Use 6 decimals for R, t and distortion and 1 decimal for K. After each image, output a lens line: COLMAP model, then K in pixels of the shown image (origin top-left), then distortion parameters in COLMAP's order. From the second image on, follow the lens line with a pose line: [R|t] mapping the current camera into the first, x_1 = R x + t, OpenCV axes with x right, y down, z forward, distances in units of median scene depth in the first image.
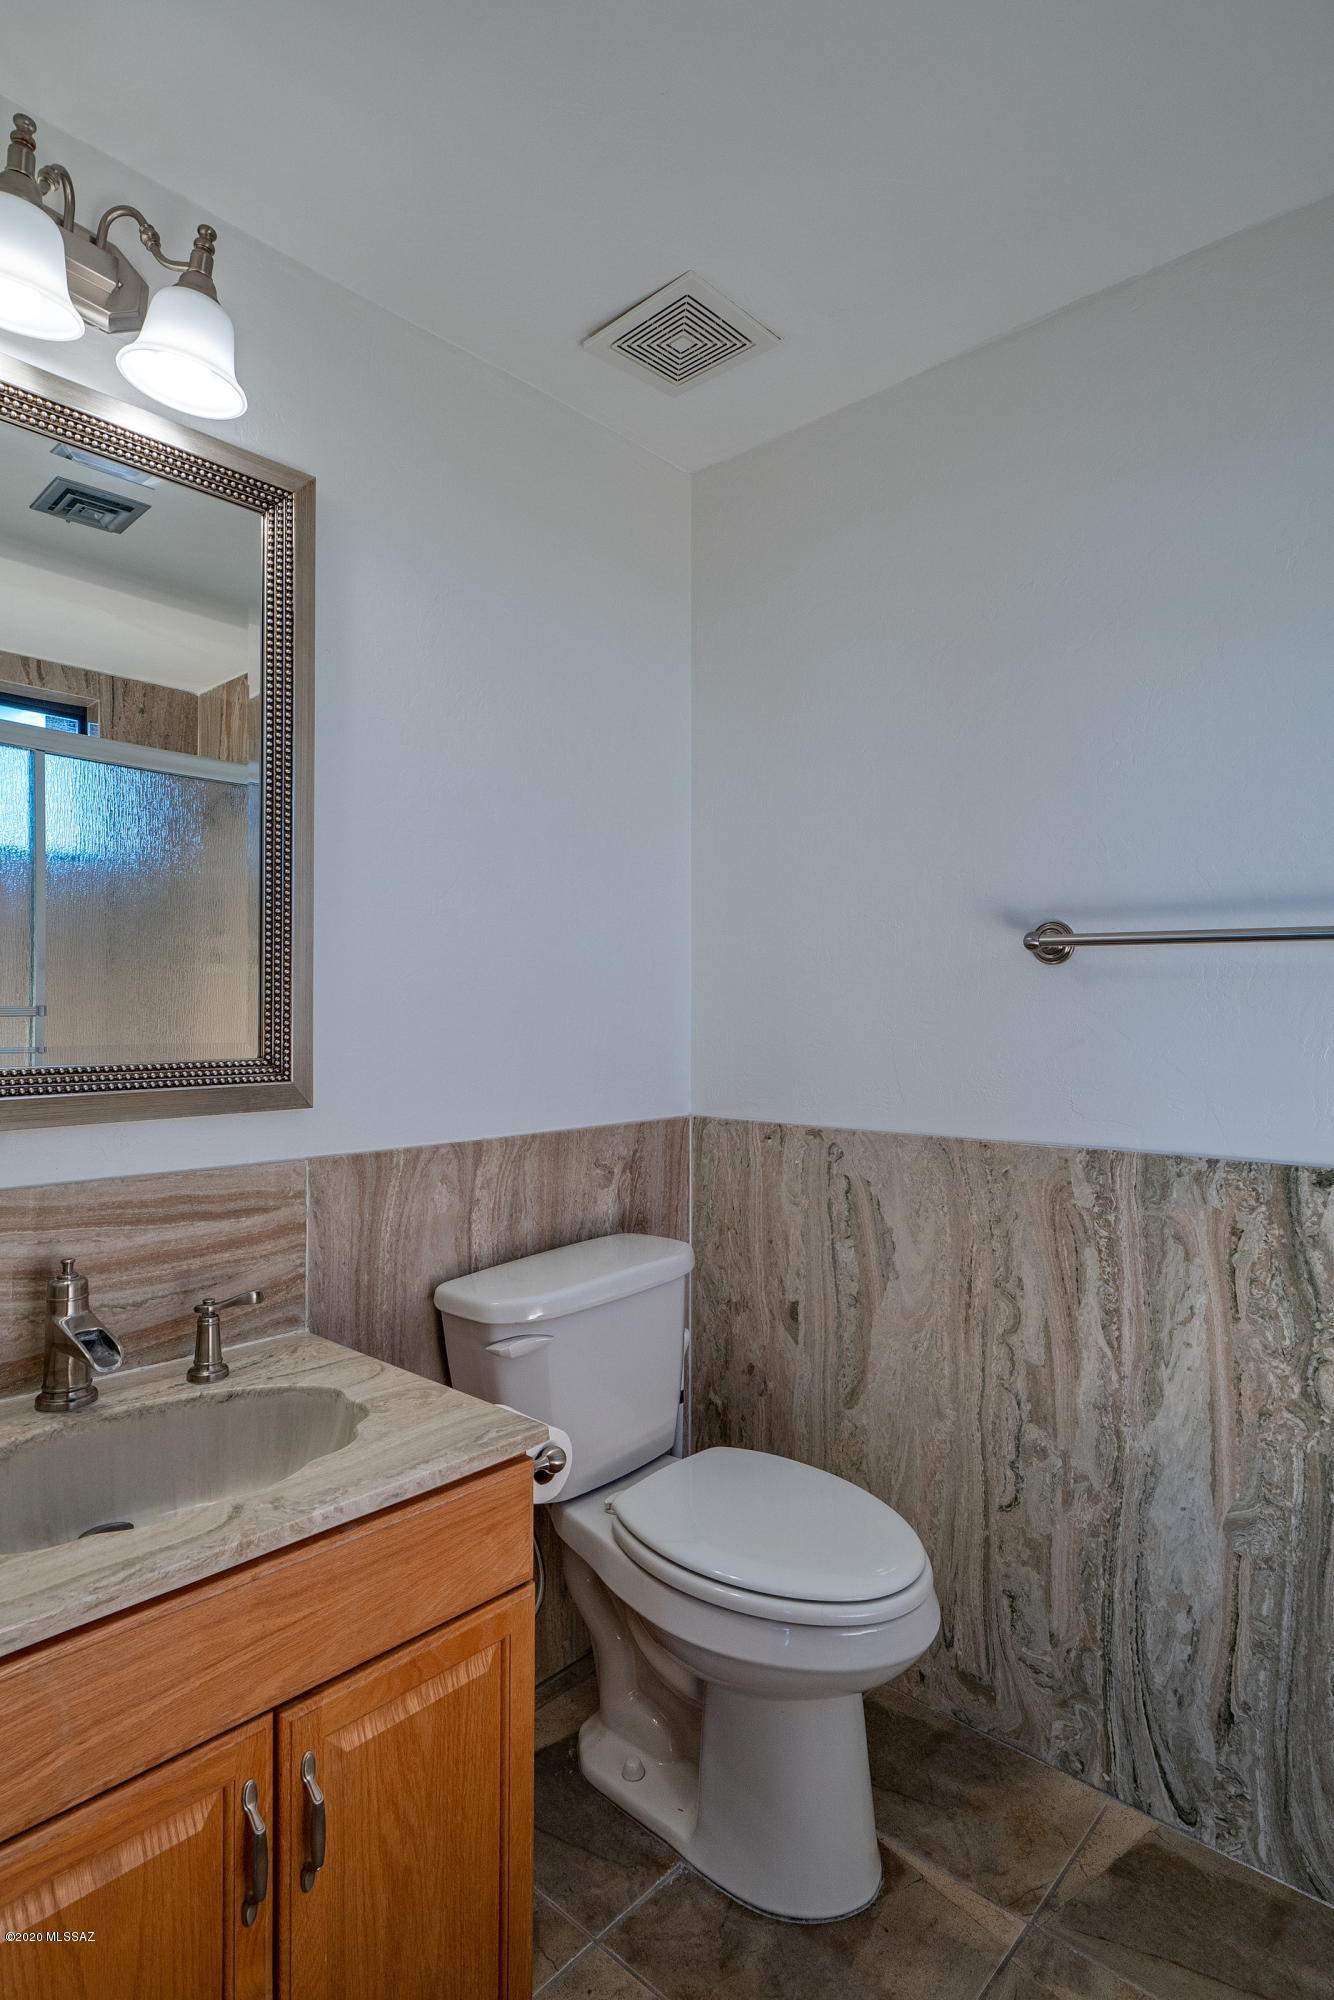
lens RADIAL K [[1050.9, 0, 668.9], [0, 1050.9, 1007.8], [0, 0, 1]] dist [0.003800, -0.000057]
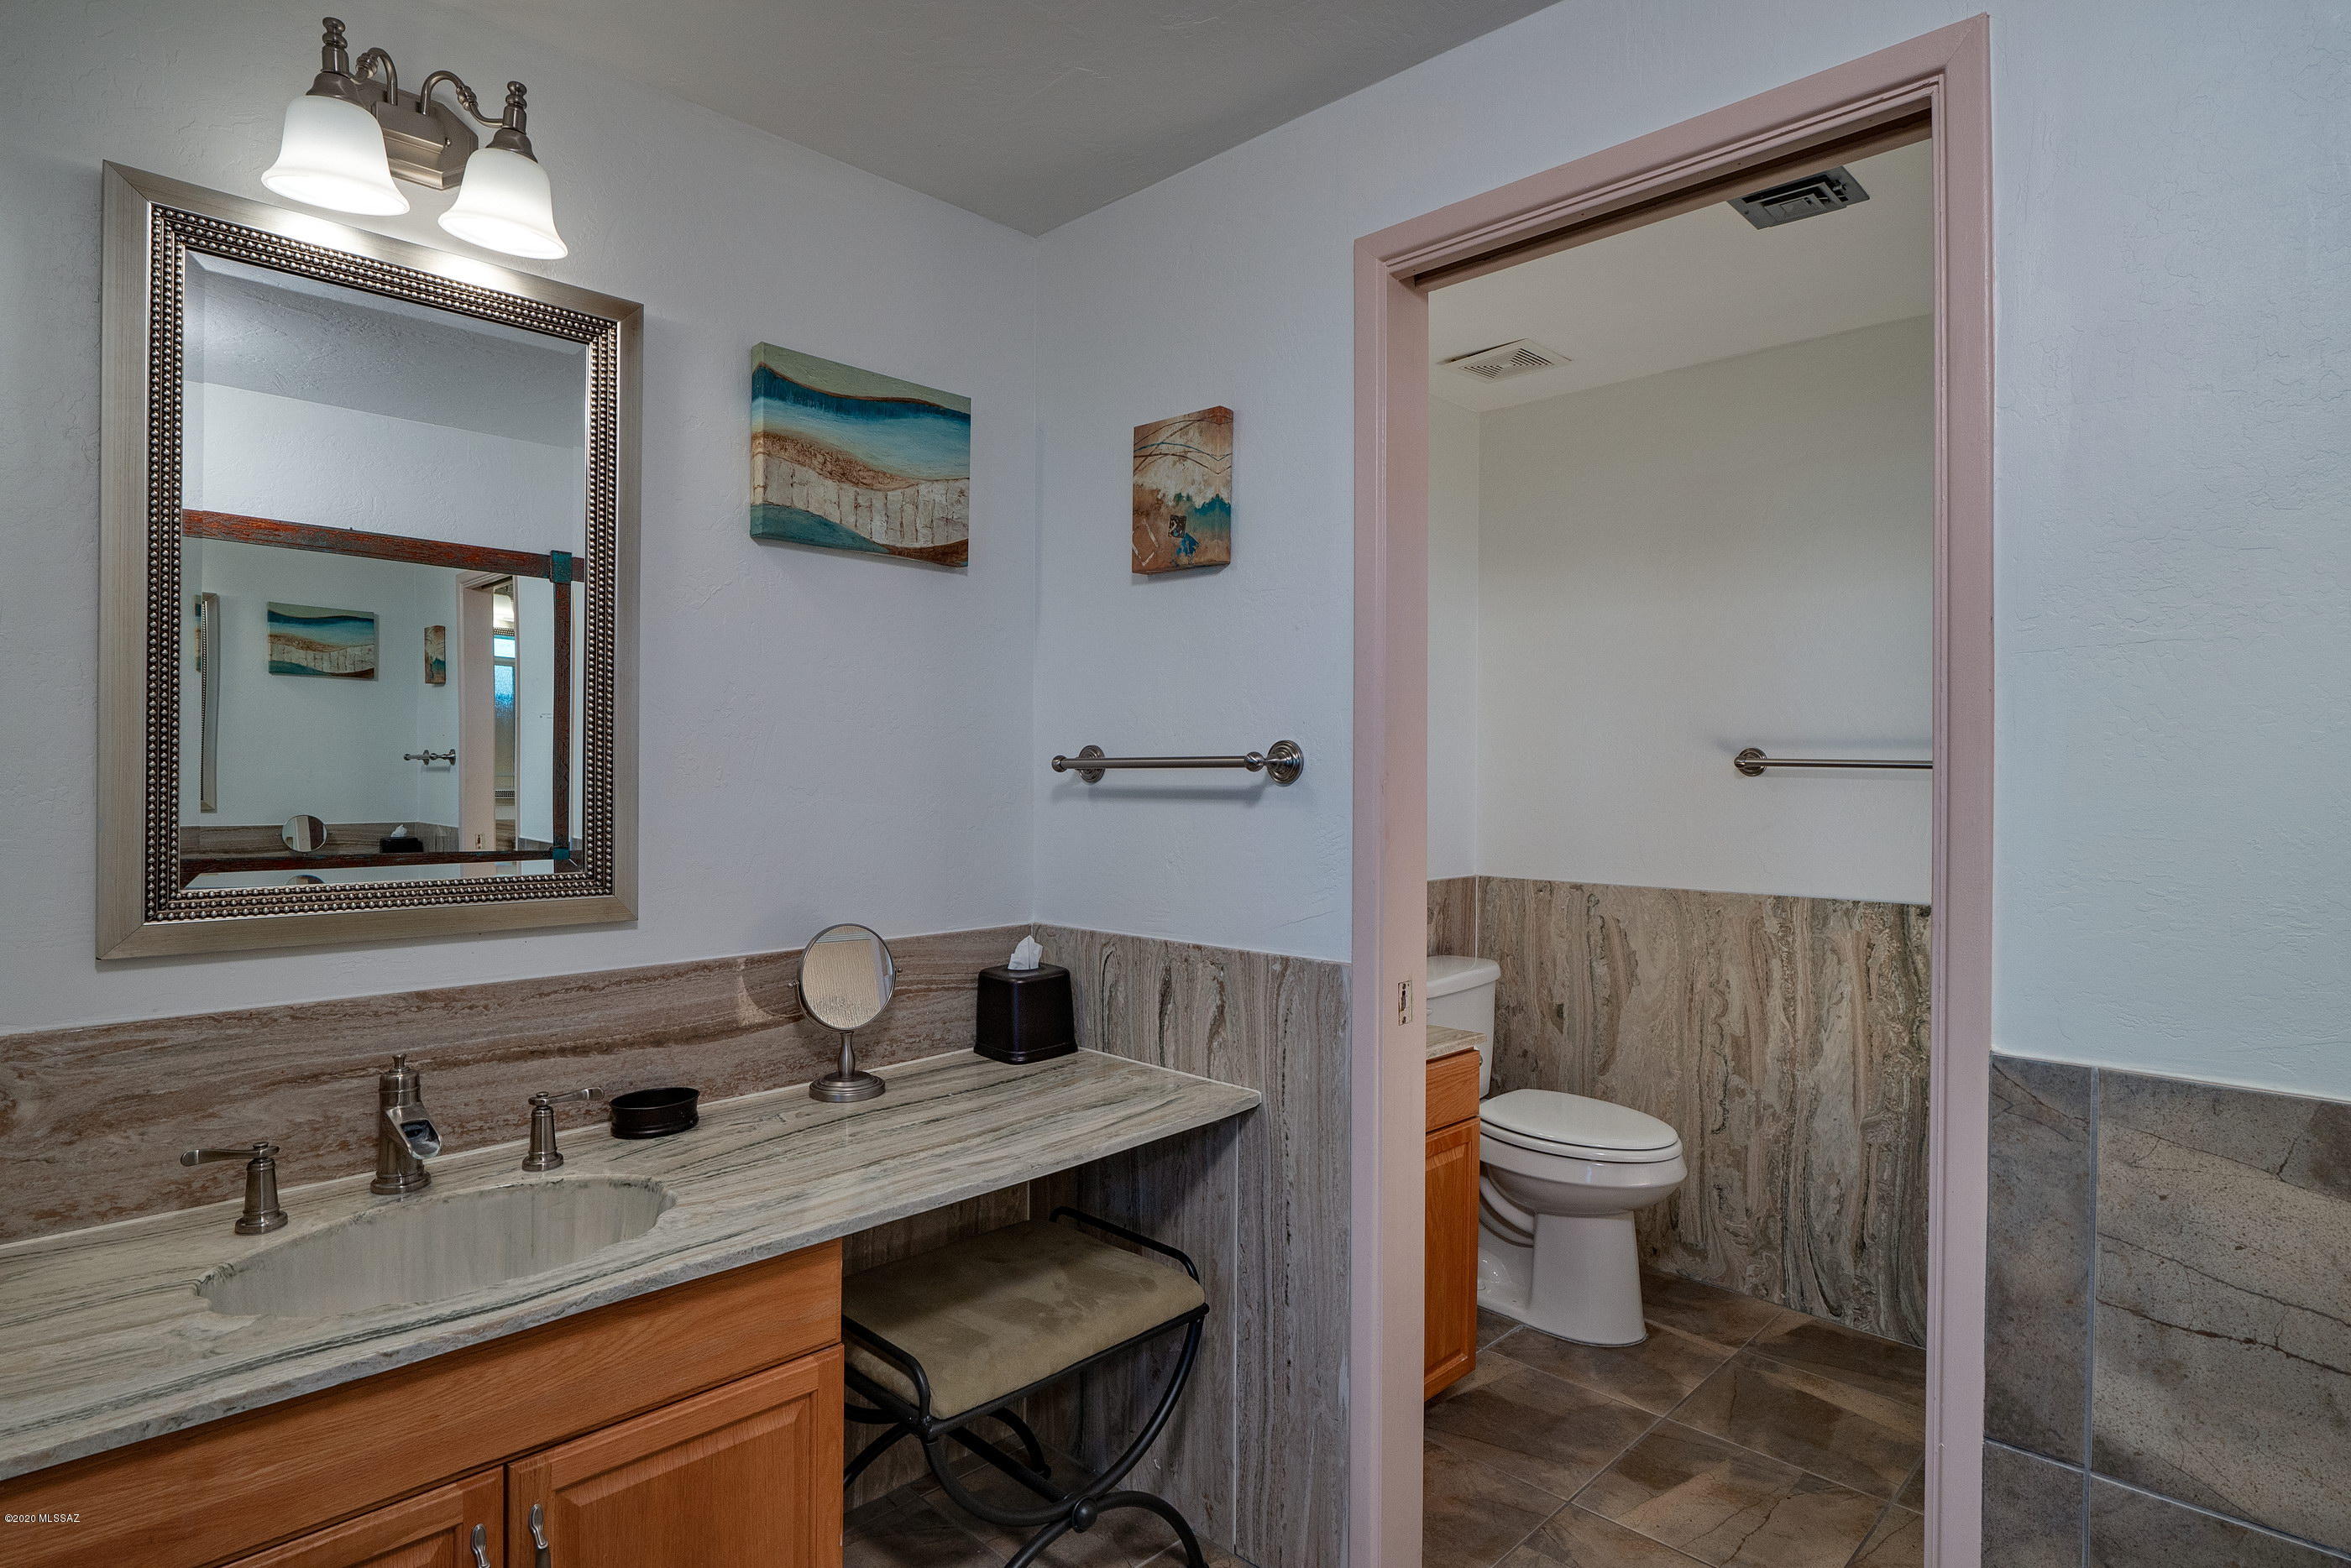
lens RADIAL K [[1235.2, 0, 1173.4], [0, 1235.2, 774.8], [0, 0, 1]] dist [0.003800, -0.000057]
pose [[0.999427, 0.009883, -0.032372, -0.432929], [-0.009877, 0.999951, 0.000342, -0.036582], [0.032374, -0.000023, 0.999476, -0.856566]]
